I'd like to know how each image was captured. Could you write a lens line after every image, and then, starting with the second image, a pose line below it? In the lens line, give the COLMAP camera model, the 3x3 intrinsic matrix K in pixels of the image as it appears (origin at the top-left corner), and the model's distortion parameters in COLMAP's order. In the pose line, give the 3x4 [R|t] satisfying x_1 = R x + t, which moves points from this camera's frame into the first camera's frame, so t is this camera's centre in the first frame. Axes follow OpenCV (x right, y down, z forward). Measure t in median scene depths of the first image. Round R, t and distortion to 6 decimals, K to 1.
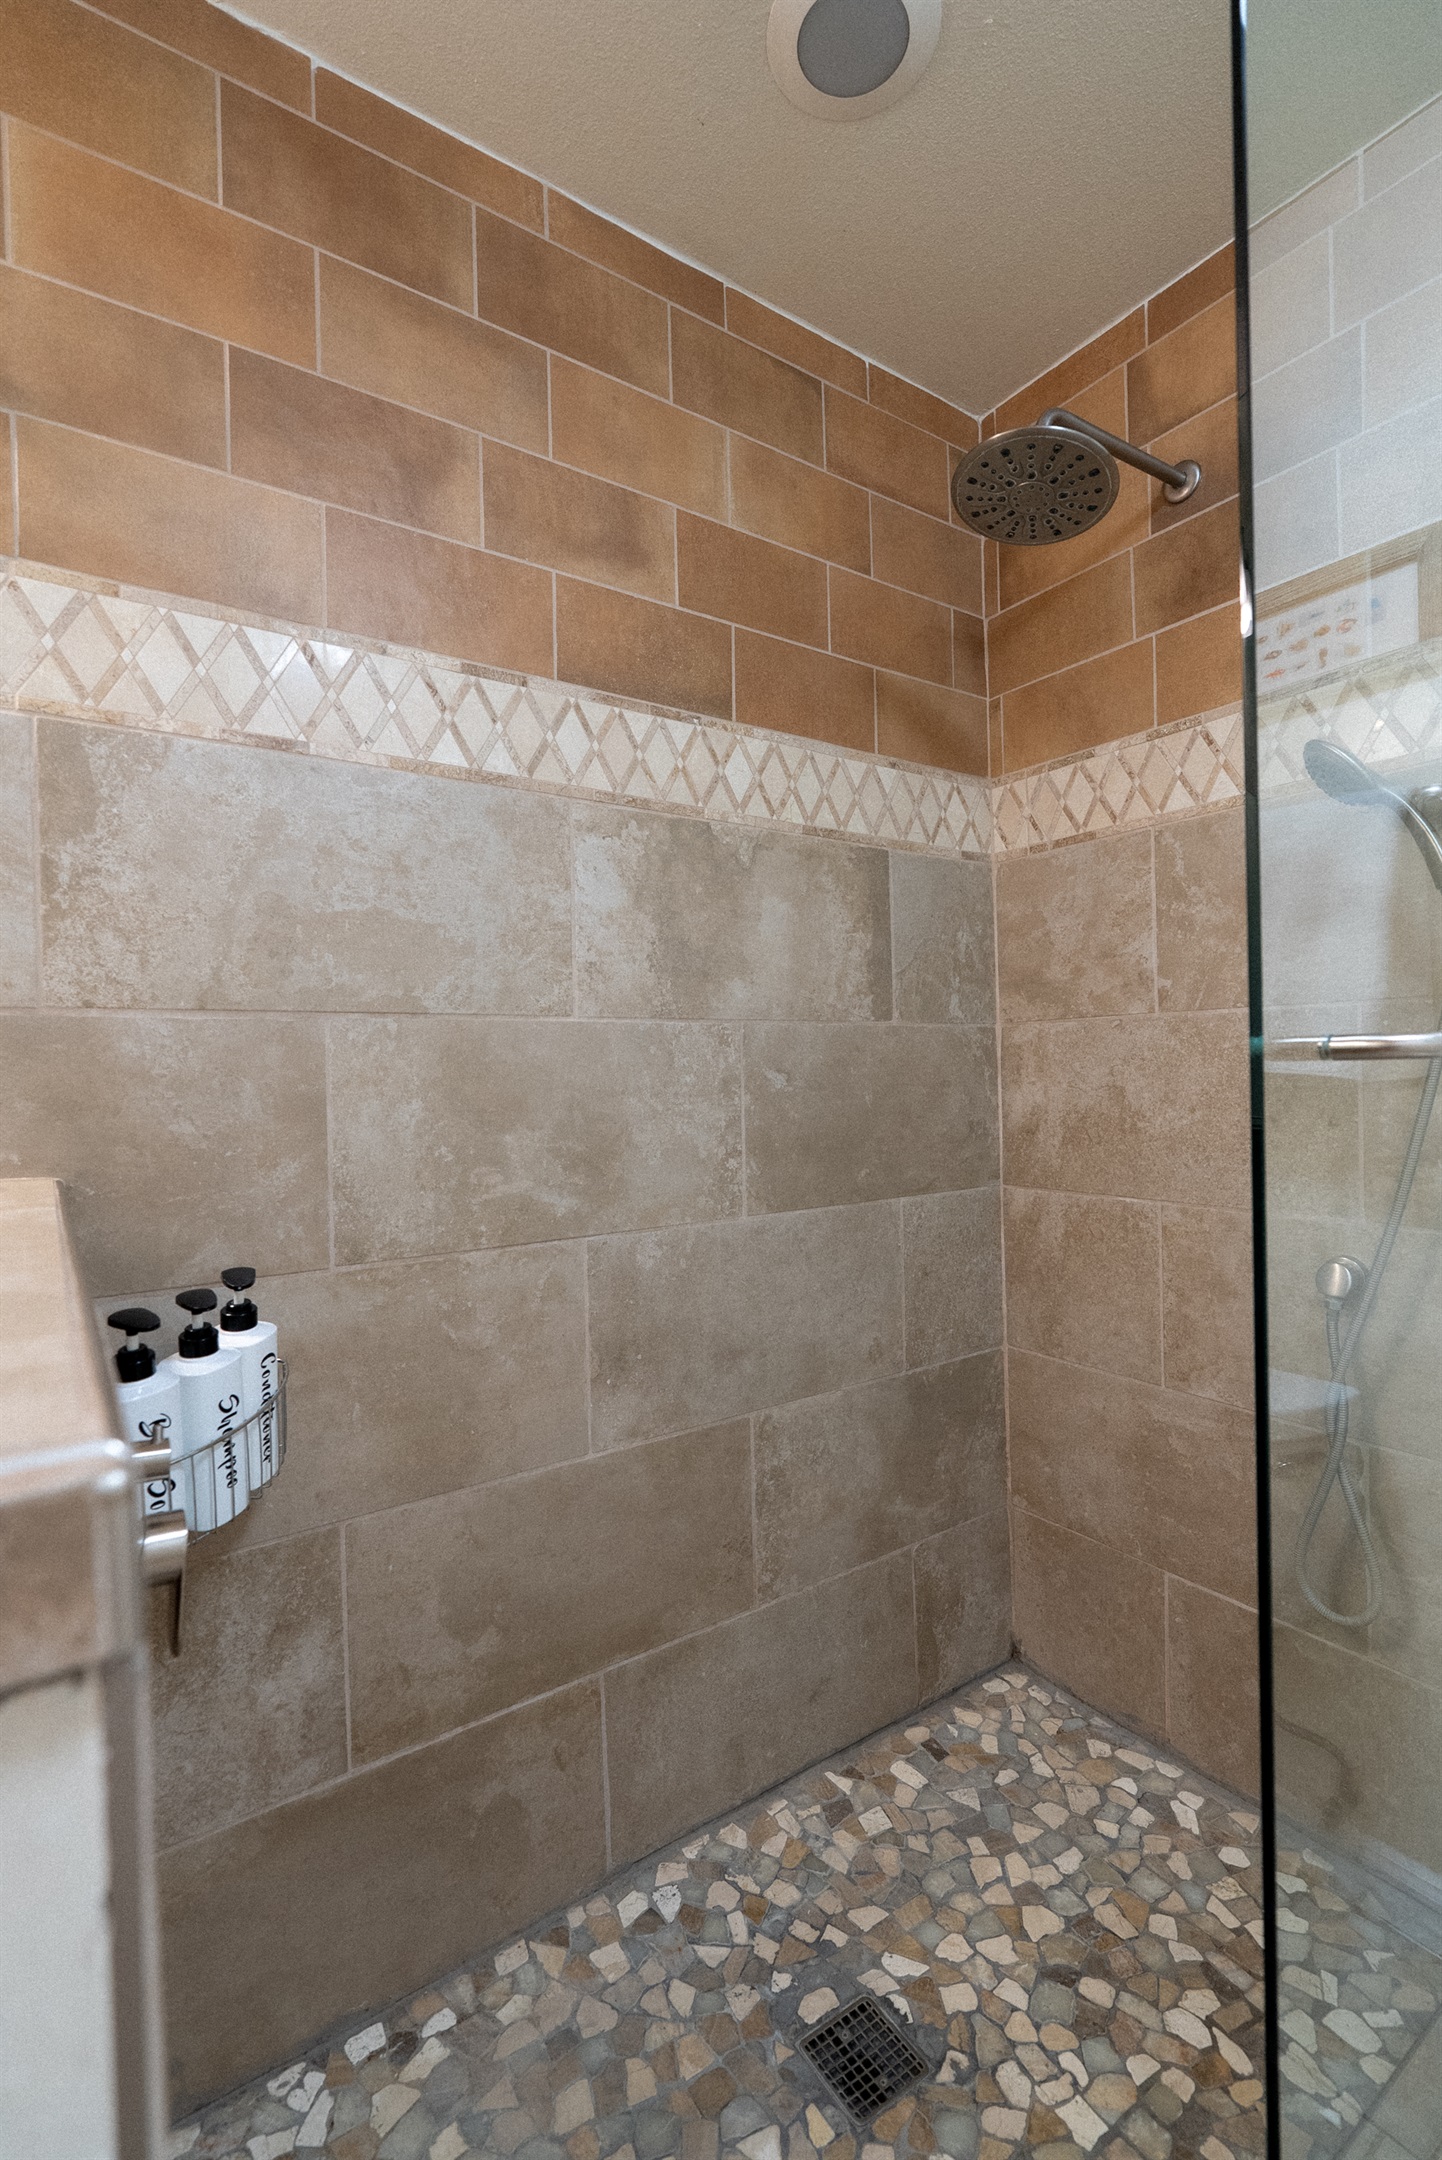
lens RADIAL K [[966.2, 0, 721.0], [0, 966.2, 1080.0], [0, 0, 1]] dist [-0.004285, -0.000031]
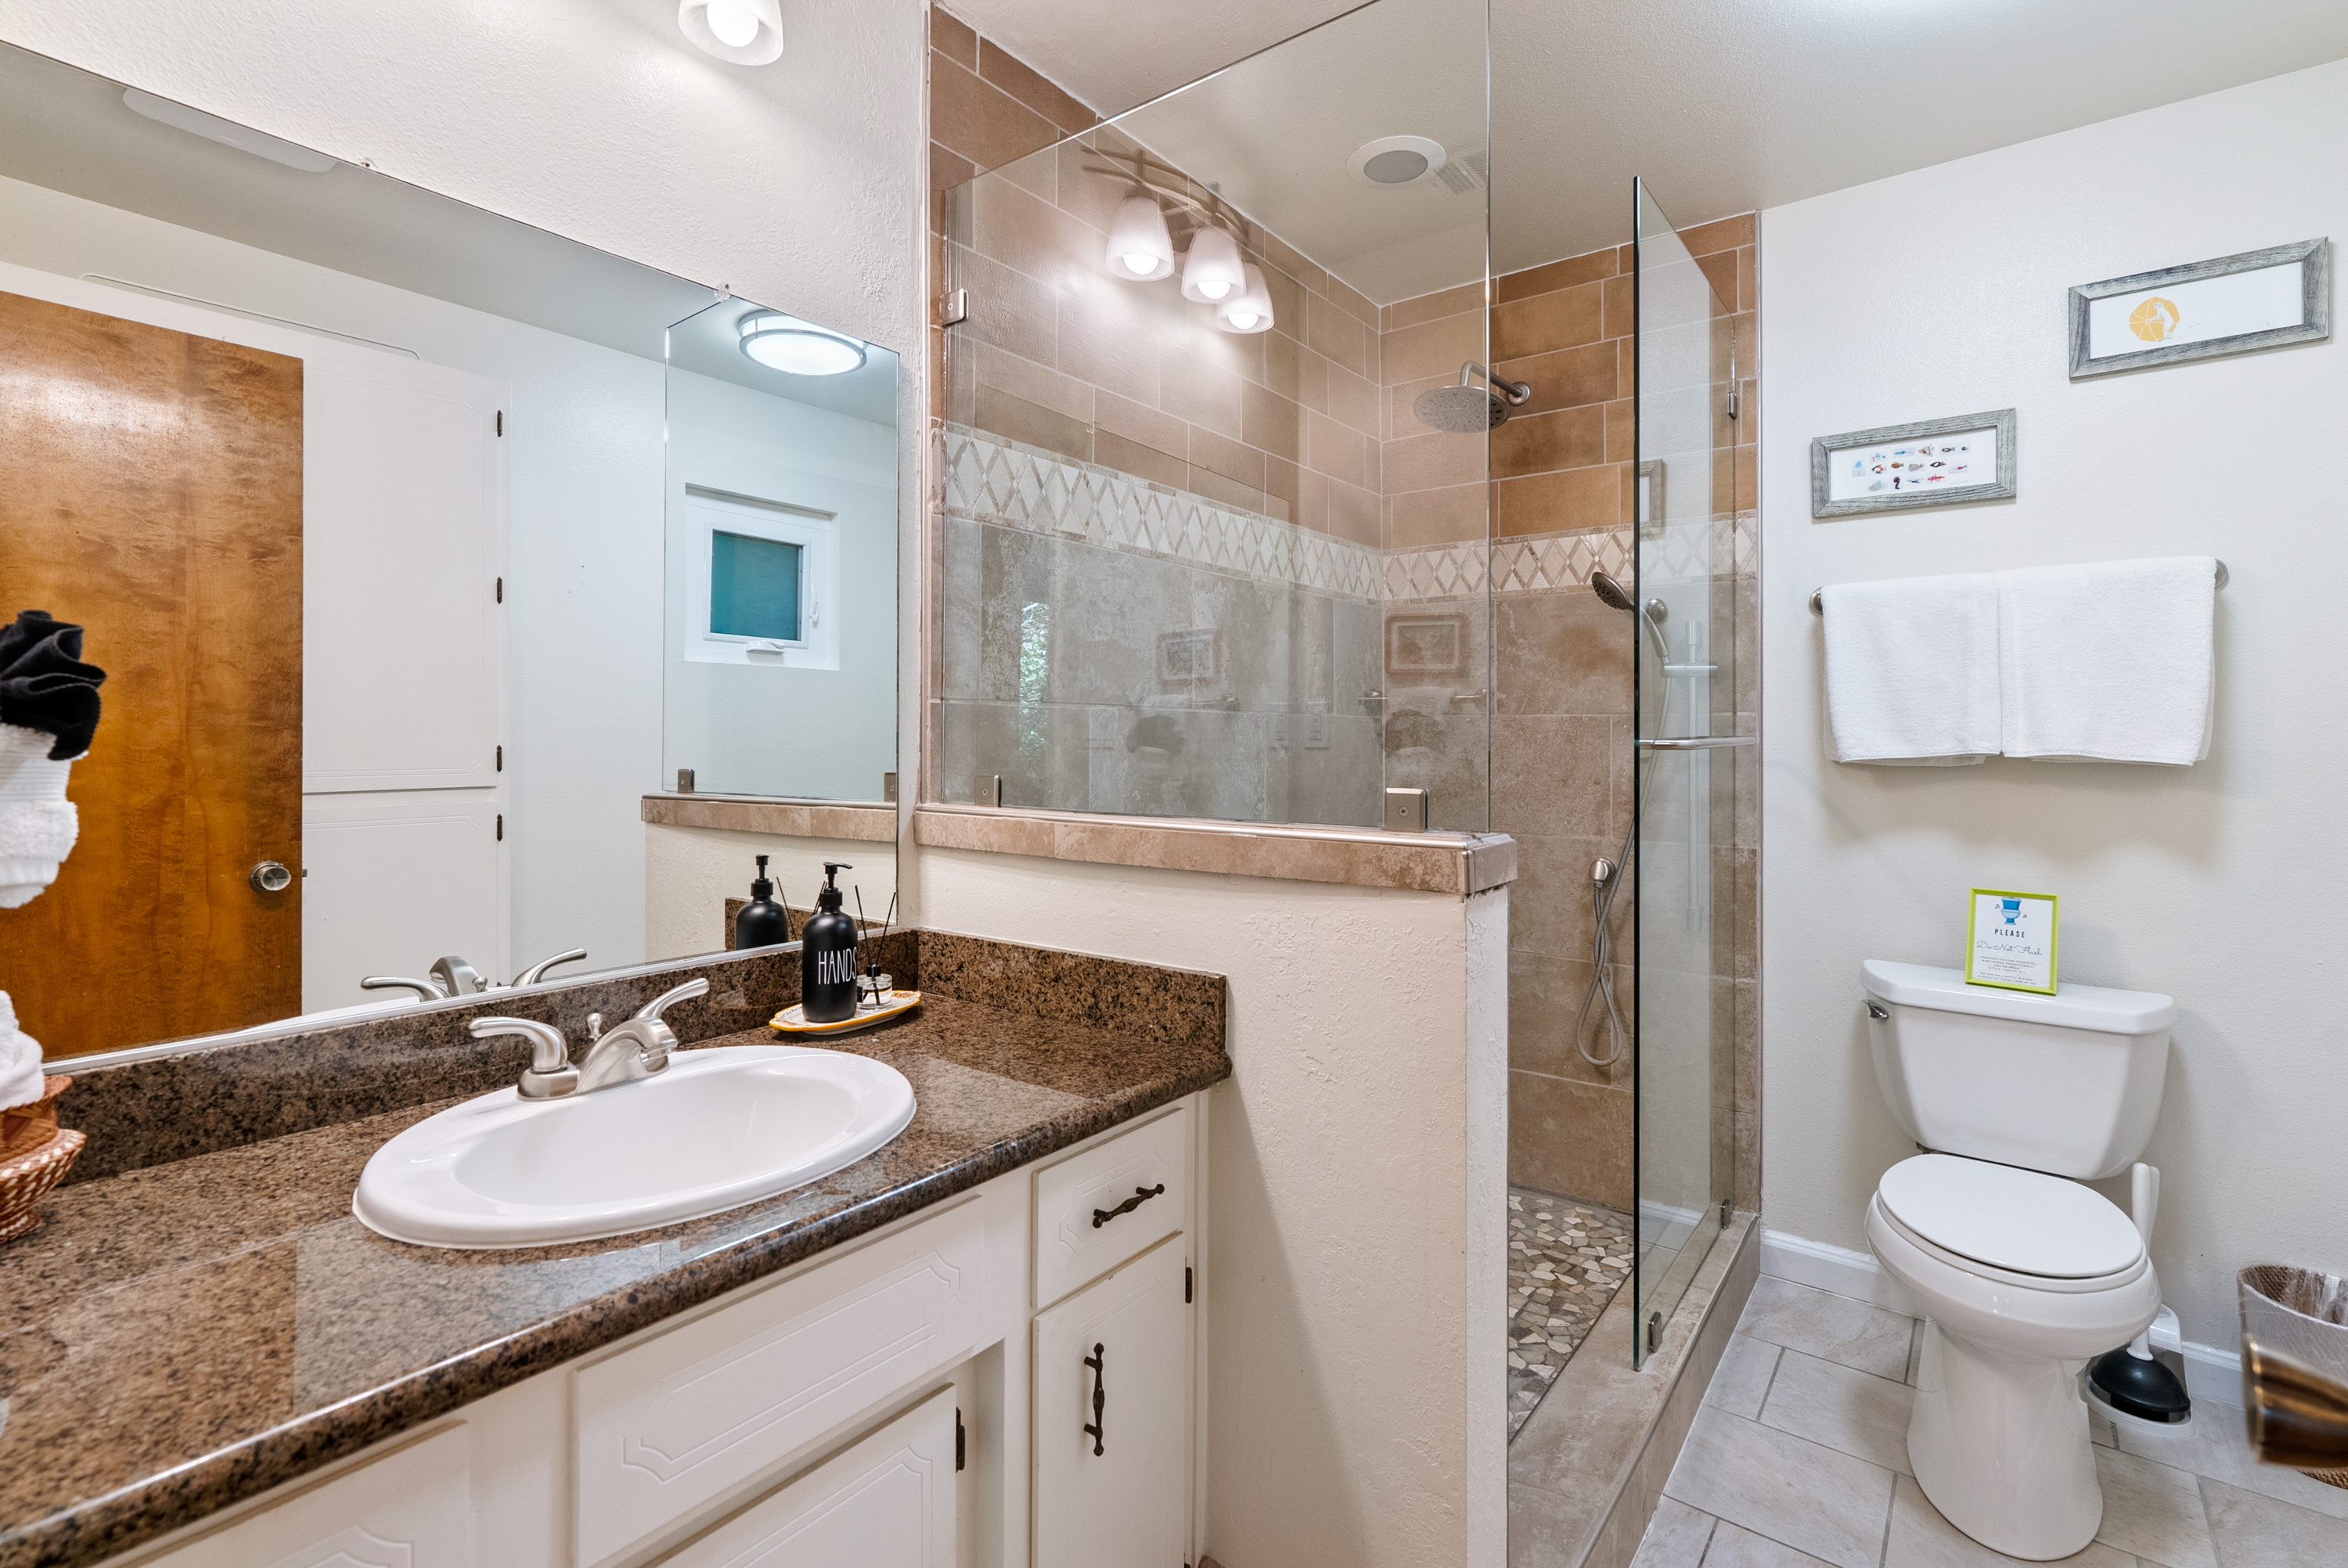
lens RADIAL K [[1090.8, 0, 1179.0], [0, 1090.8, 736.1], [0, 0, 1]] dist [-0.004689, 0.001332]
pose [[0.950060, 0.022472, 0.311258, -0.674134], [-0.017372, 0.999666, -0.019148, 0.011835], [-0.311584, 0.012785, 0.950132, -0.613989]]
